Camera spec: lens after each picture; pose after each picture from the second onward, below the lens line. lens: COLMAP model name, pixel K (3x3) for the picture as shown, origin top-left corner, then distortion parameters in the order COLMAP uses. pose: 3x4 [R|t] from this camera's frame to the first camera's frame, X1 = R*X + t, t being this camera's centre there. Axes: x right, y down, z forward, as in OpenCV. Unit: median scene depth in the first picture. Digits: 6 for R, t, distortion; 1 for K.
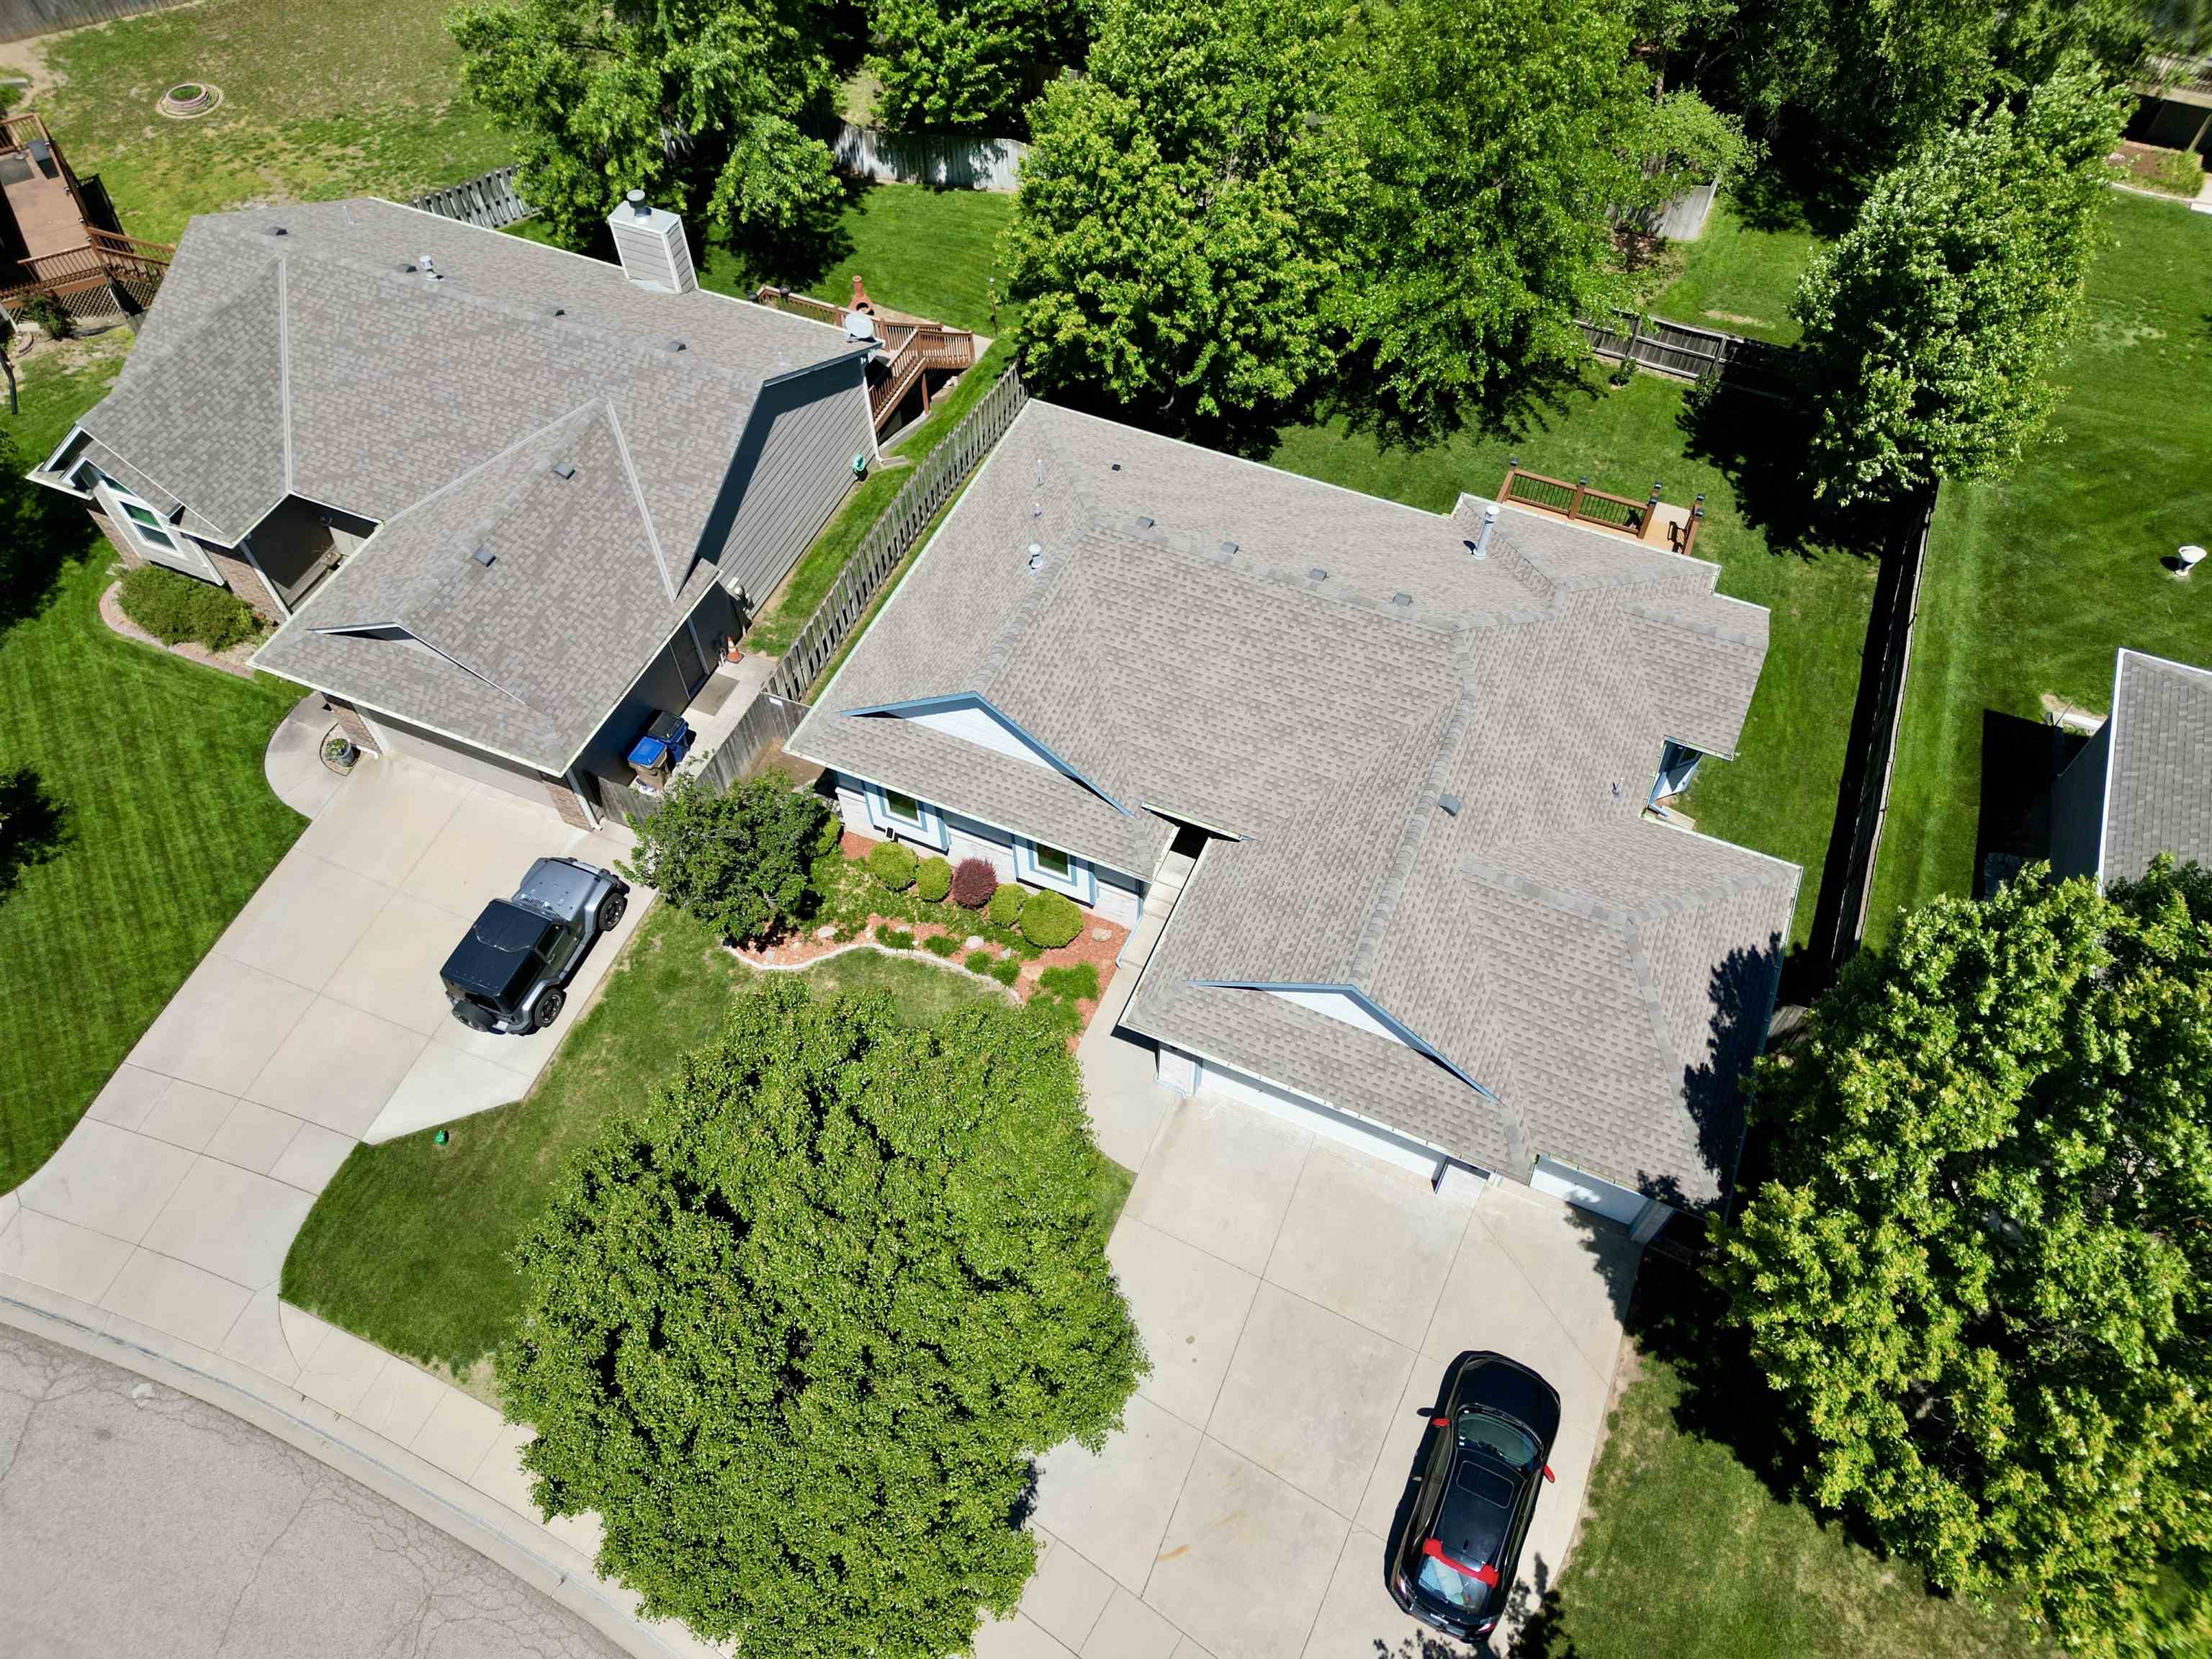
lens RADIAL K [[1478.0, 0, 1106.0], [0, 1478.0, 829.5], [0, 0, 1]] dist [0.003576, -0.002905]
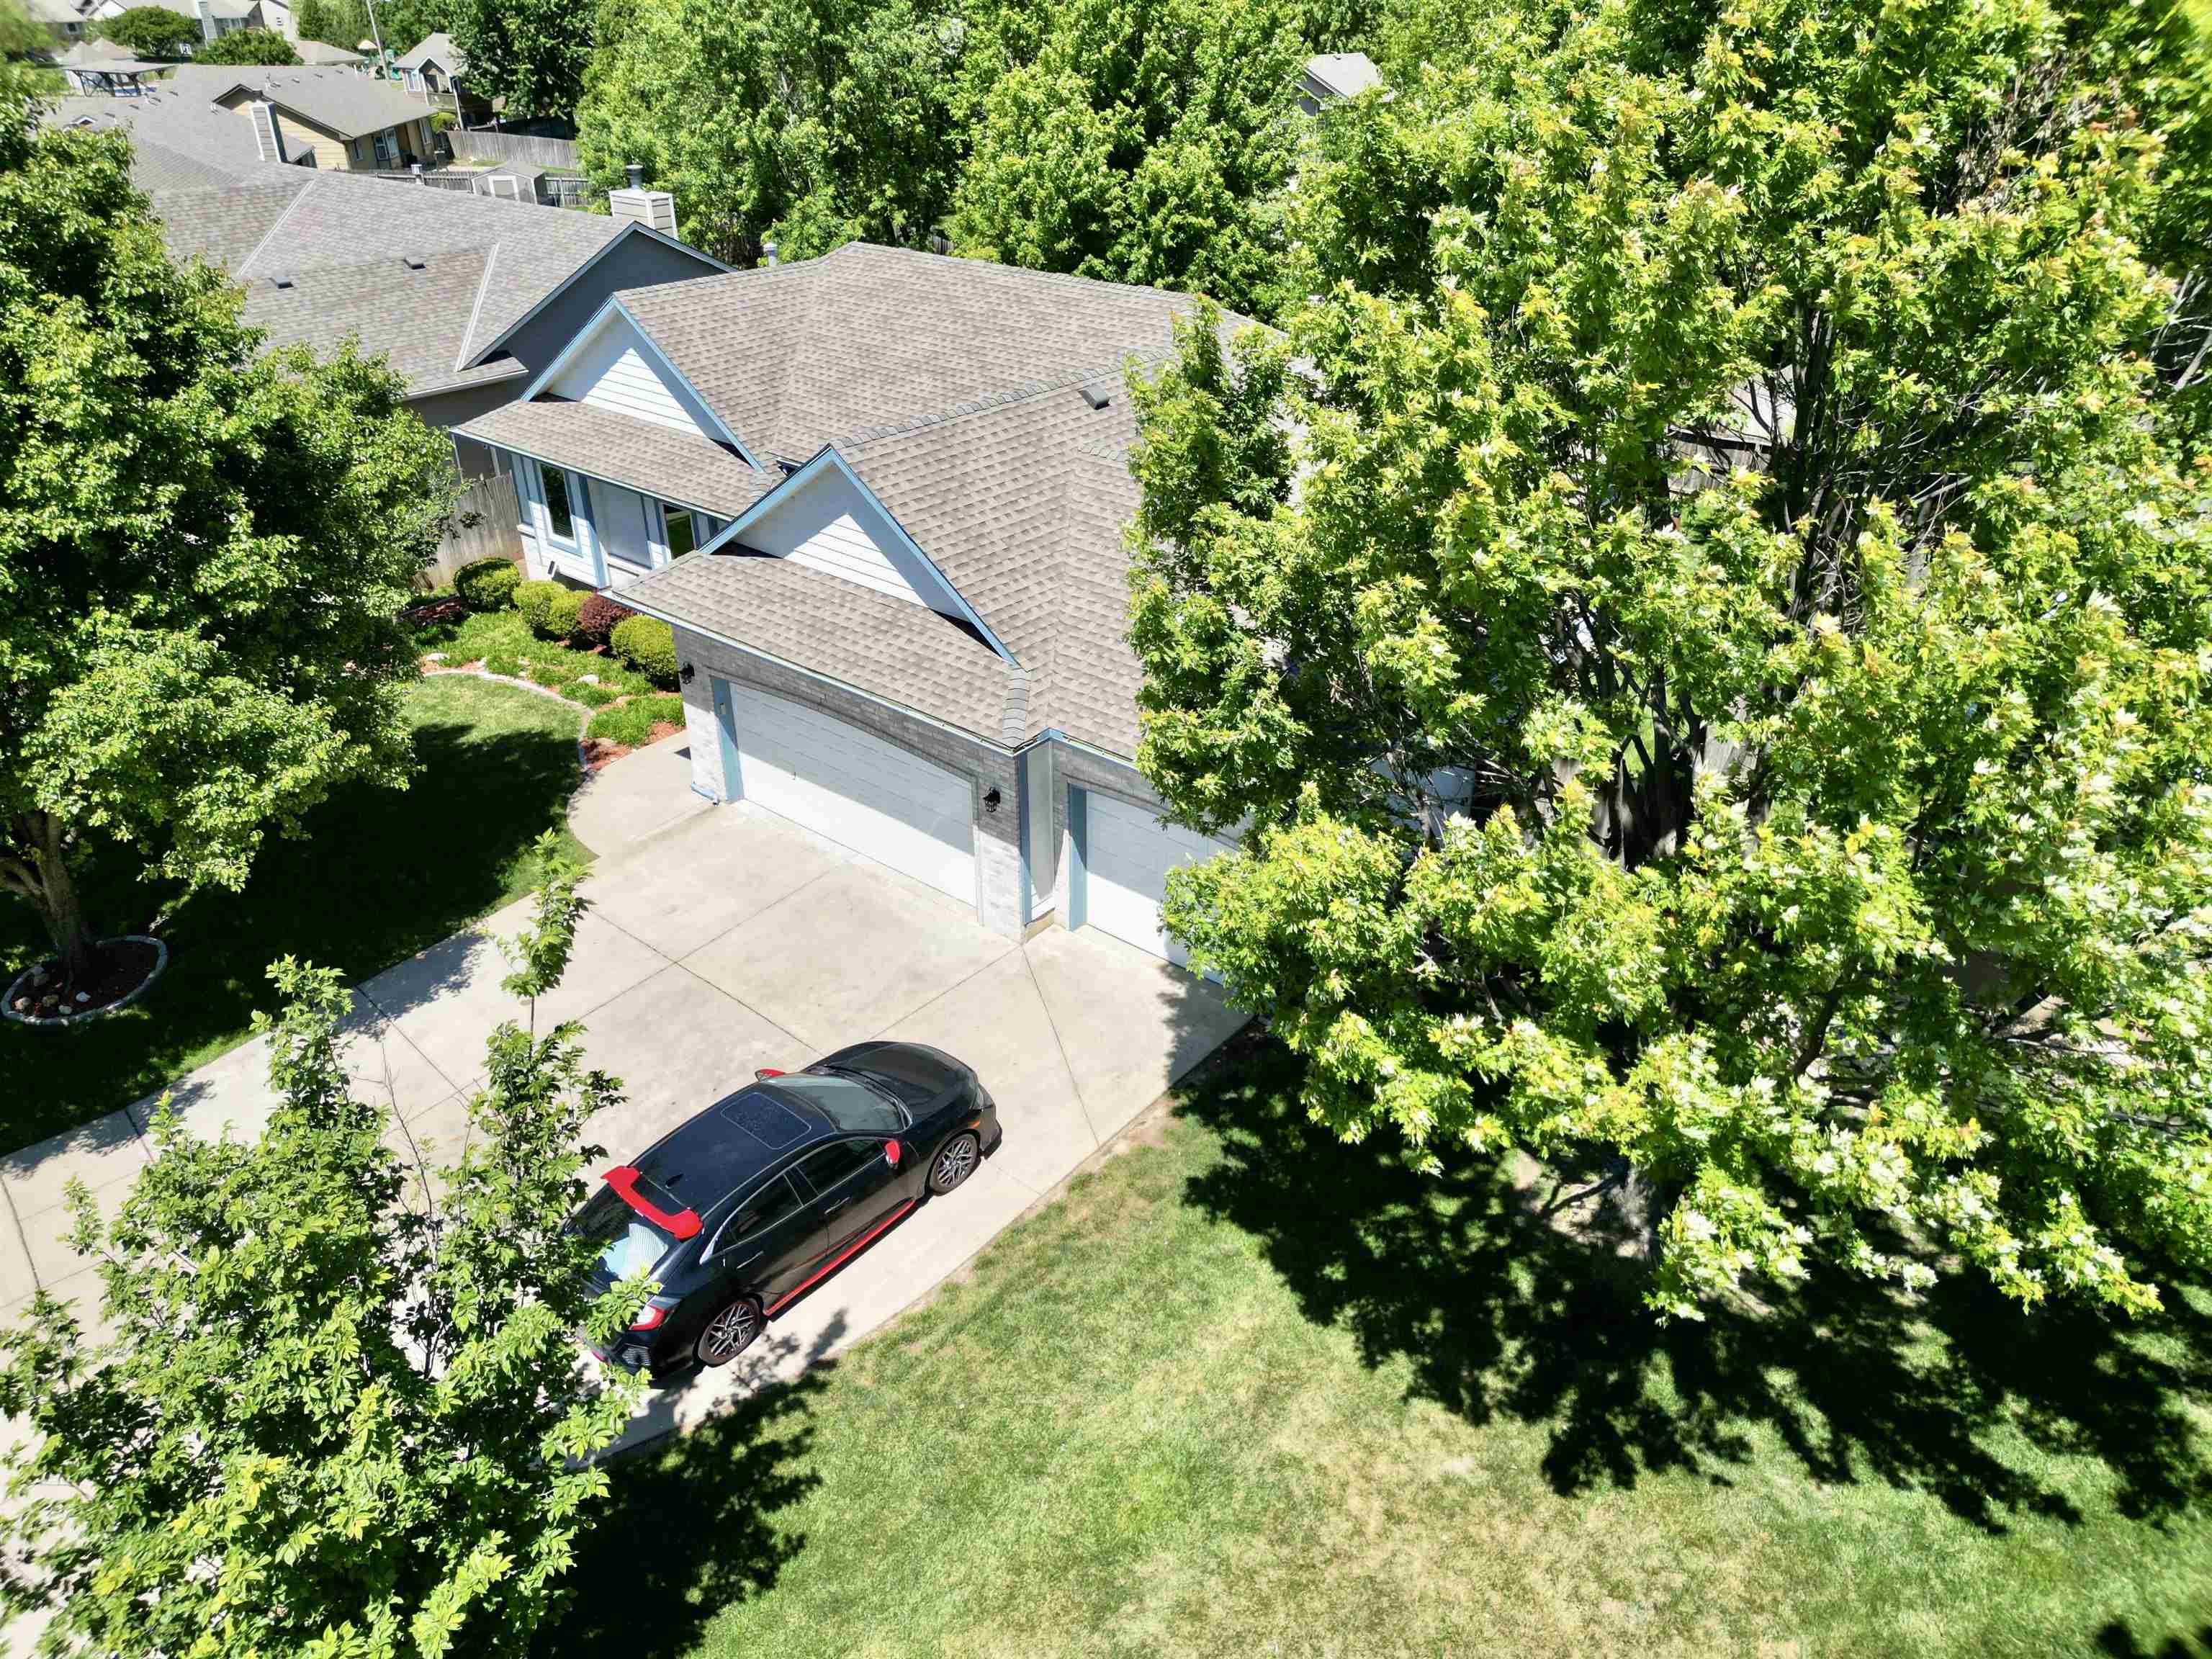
lens RADIAL K [[1478.0, 0, 1106.0], [0, 1478.0, 829.5], [0, 0, 1]] dist [0.003576, -0.002905]
pose [[0.965391, 0.129840, -0.226191, 0.464061], [-0.211604, 0.896921, -0.388274, 0.500246], [0.152462, 0.422699, 0.893354, 0.436288]]
